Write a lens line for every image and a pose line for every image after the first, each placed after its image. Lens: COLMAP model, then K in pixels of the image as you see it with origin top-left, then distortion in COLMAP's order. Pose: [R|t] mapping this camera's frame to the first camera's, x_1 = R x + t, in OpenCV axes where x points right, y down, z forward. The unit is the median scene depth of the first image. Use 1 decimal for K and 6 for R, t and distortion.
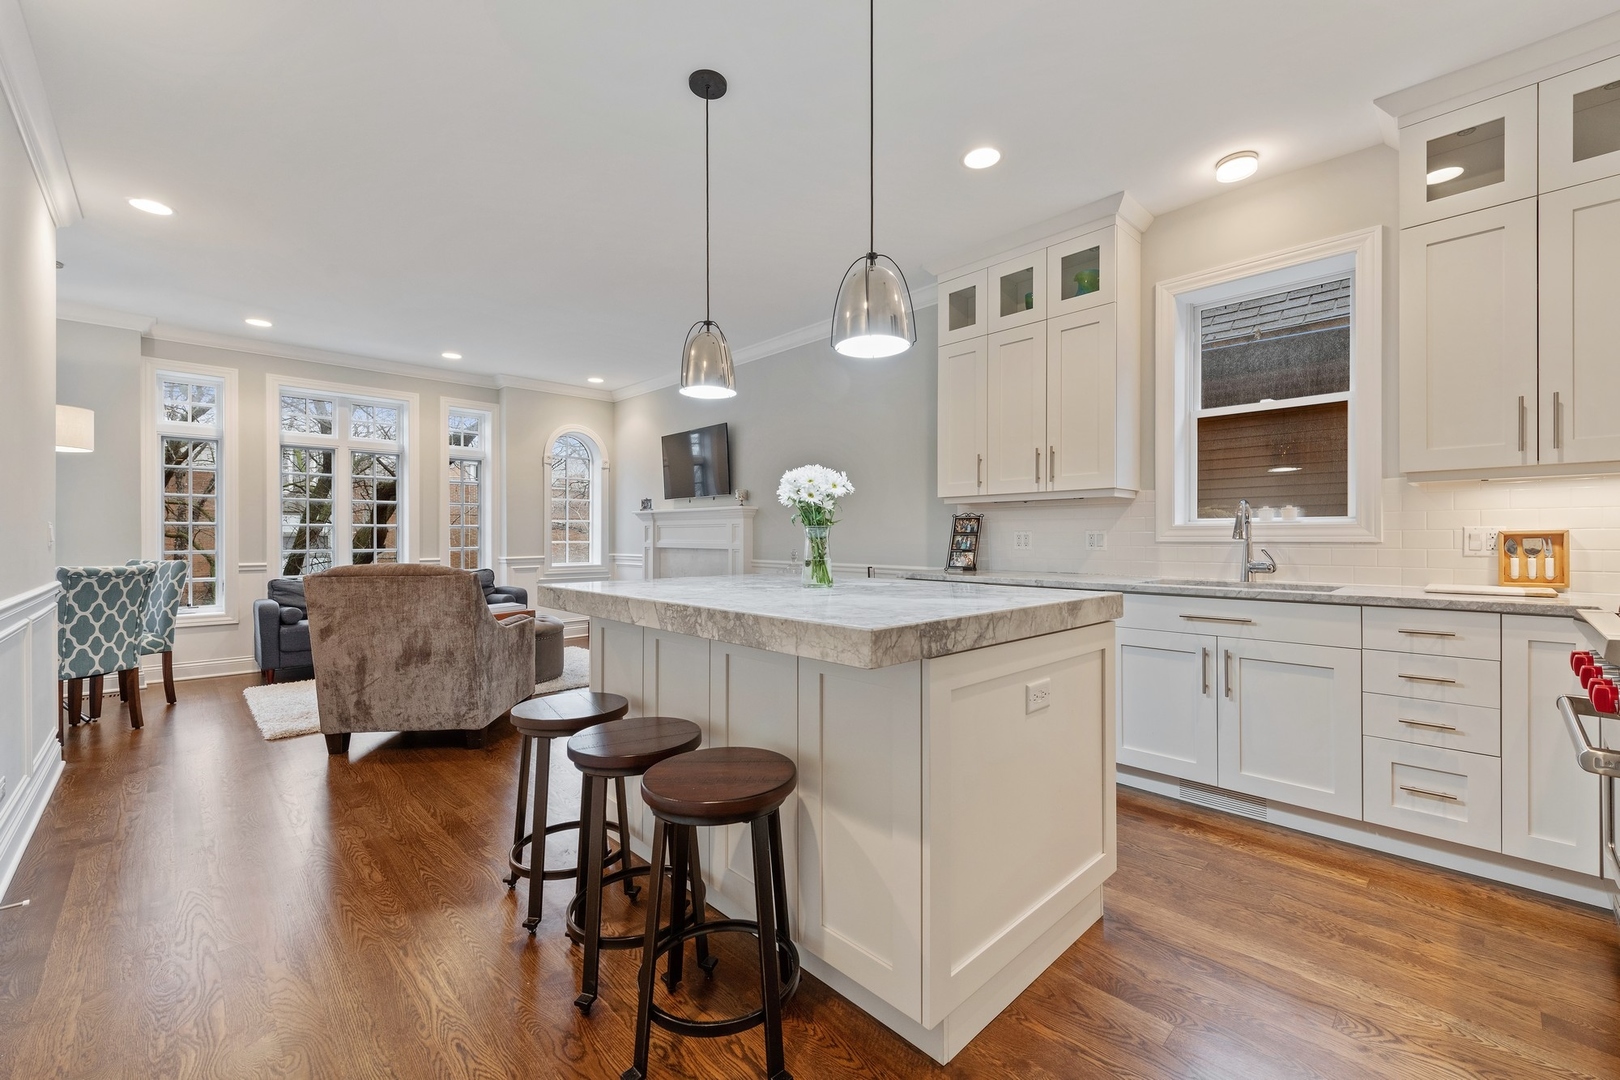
lens RADIAL K [[662.4, 0, 826.0], [0, 662.4, 540.6], [0, 0, 1]] dist [-0.000838, -0.000885]
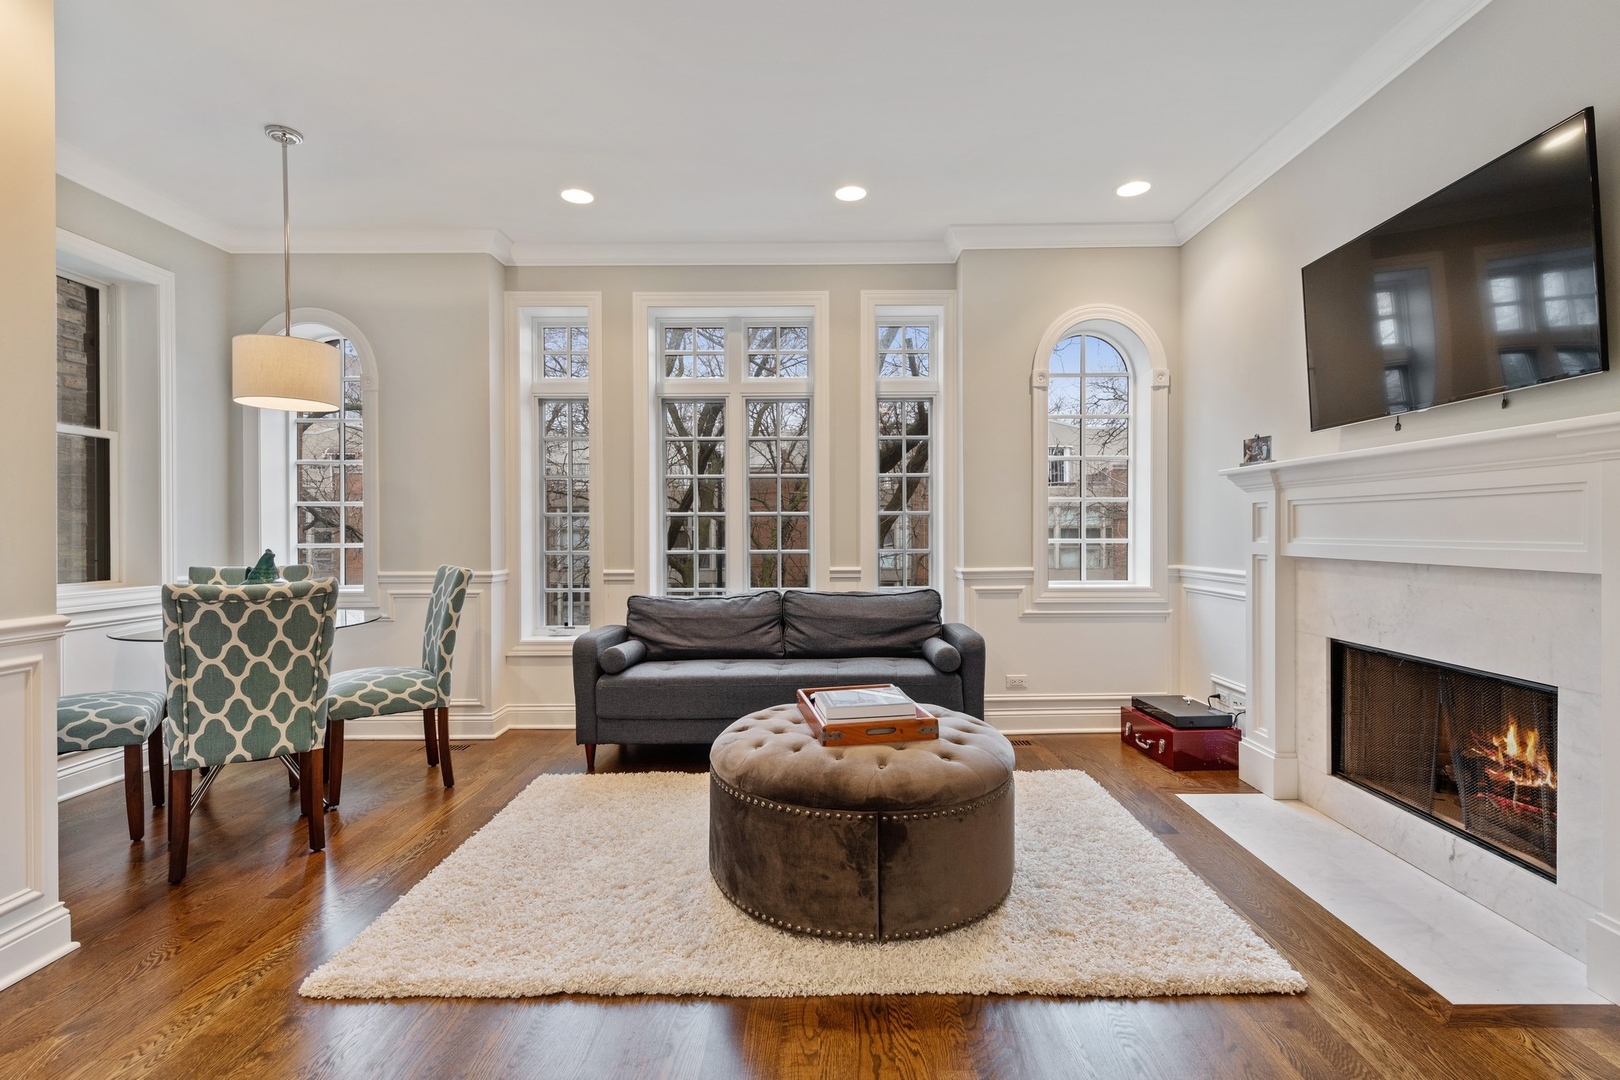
lens RADIAL K [[749.9, 0, 817.5], [0, 749.9, 533.9], [0, 0, 1]] dist [0.007210, -0.001689]
pose [[0.702844, 0.000298, -0.711344, -0.139158], [0.000287, 1.000000, 0.000702, -0.003485], [0.711344, -0.000698, 0.702844, 0.509114]]
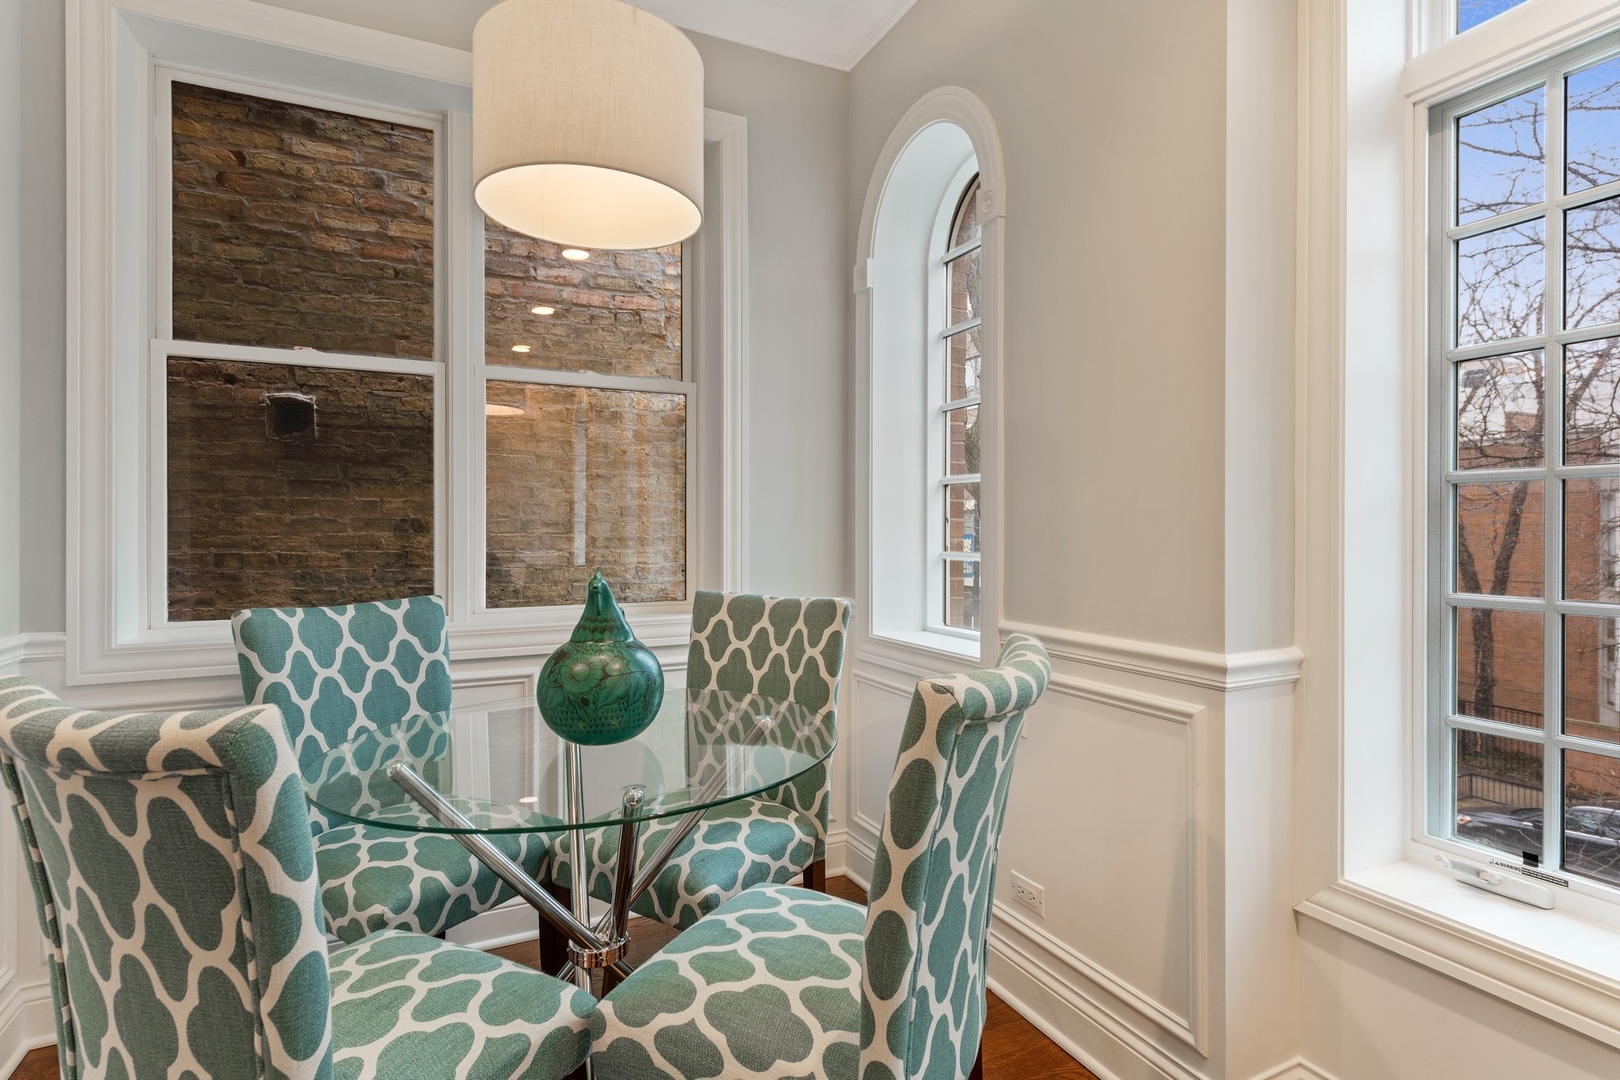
lens RADIAL K [[825.9, 0, 813.5], [0, 825.9, 532.5], [0, 0, 1]] dist [-0.002738, -0.000218]
pose [[-0.320137, 0.002715, -0.947367, -0.535146], [-0.003192, 0.999987, 0.003944, -0.004961], [0.947366, 0.004286, -0.320124, 0.724192]]
